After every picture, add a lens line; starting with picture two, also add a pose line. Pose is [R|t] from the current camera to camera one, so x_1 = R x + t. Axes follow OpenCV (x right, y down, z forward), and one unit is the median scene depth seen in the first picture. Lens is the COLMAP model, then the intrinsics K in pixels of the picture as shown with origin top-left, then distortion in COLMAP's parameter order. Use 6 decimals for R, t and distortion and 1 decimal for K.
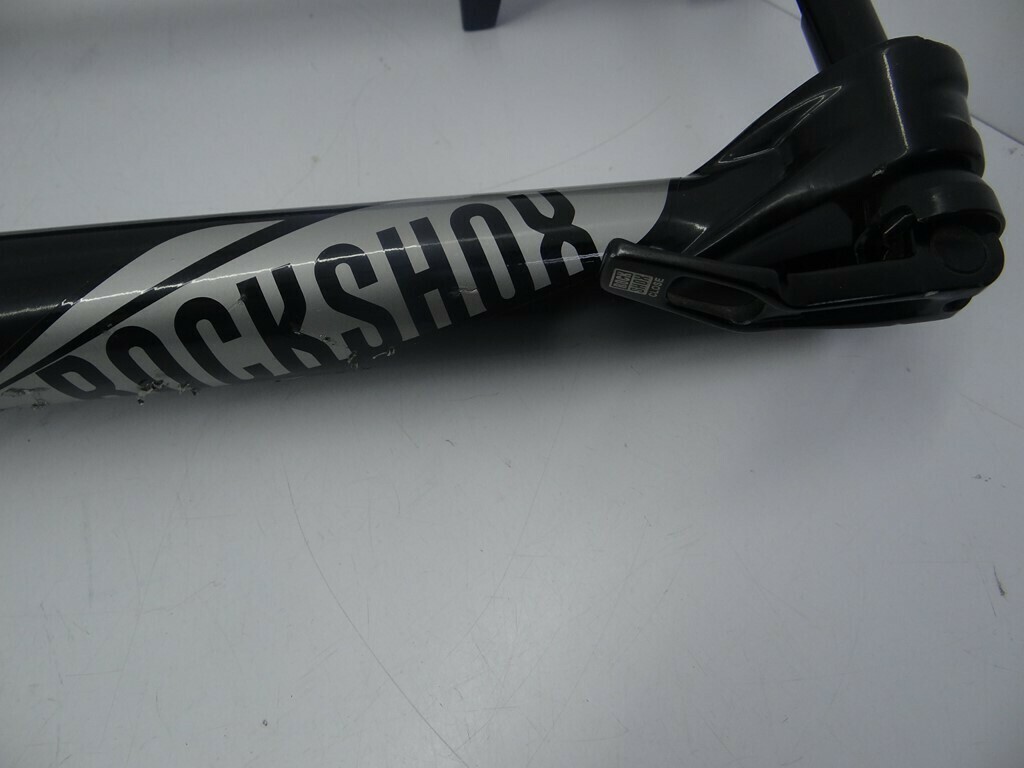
lens RADIAL K [[808.1, 0, 512.3], [0, 808.1, 381.5], [0, 0, 1]] dist [-0.010823, 0.000374]
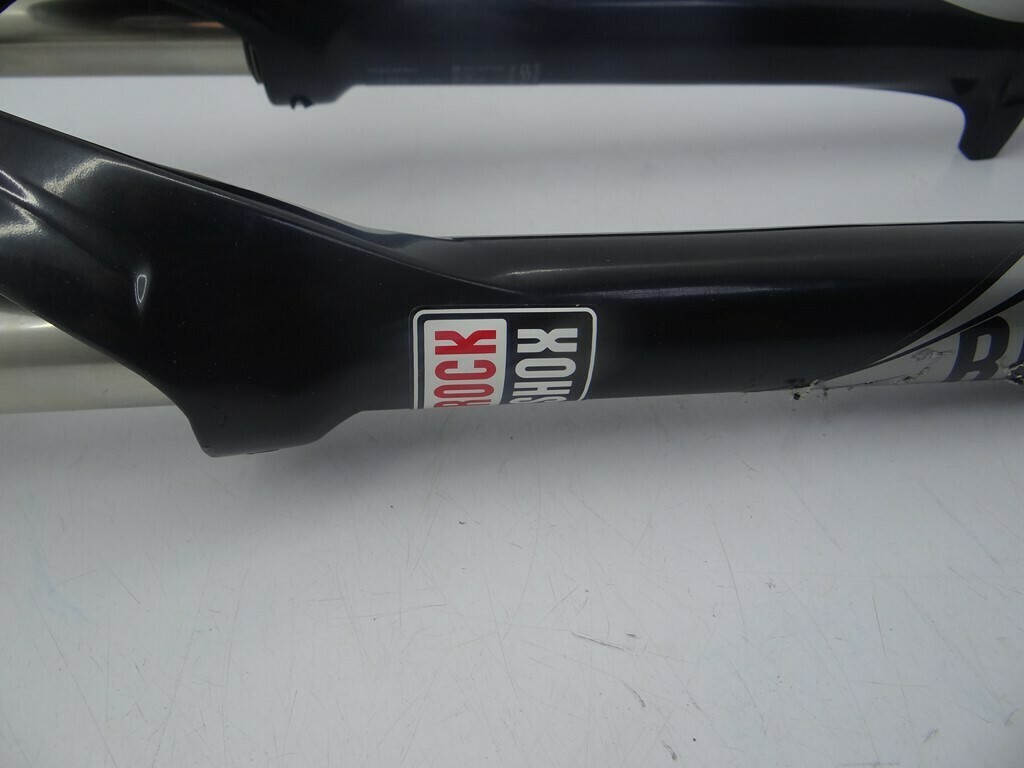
lens RADIAL K [[808.1, 0, 515.4], [0, 808.1, 384.2], [0, 0, 1]] dist [-0.010823, 0.000374]
pose [[0.999529, 0.030677, -0.000081, -1.148234], [-0.028972, 0.943116, -0.331200, 0.415151], [-0.010084, 0.331046, 0.943561, 0.007700]]
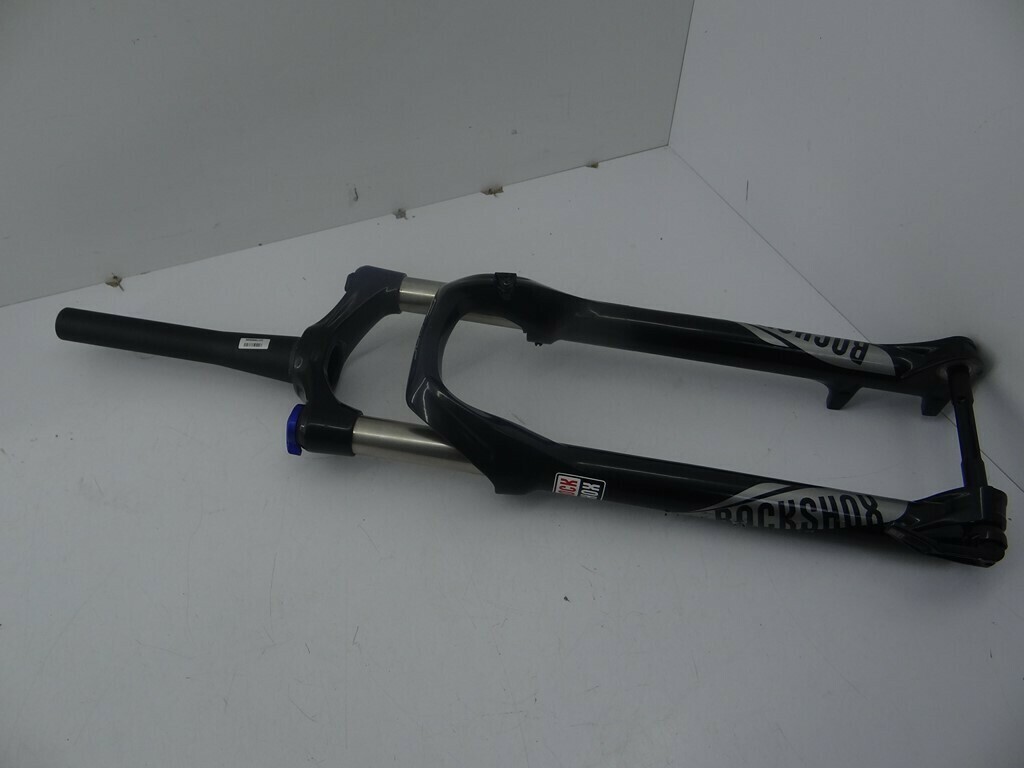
lens RADIAL K [[808.1, 0, 511.9], [0, 808.1, 385.1], [0, 0, 1]] dist [-0.010823, 0.000374]
pose [[0.950257, 0.245111, -0.192180, -0.870921], [-0.275186, 0.949710, -0.149410, 0.239583], [0.145893, 0.194863, 0.969919, -2.638983]]
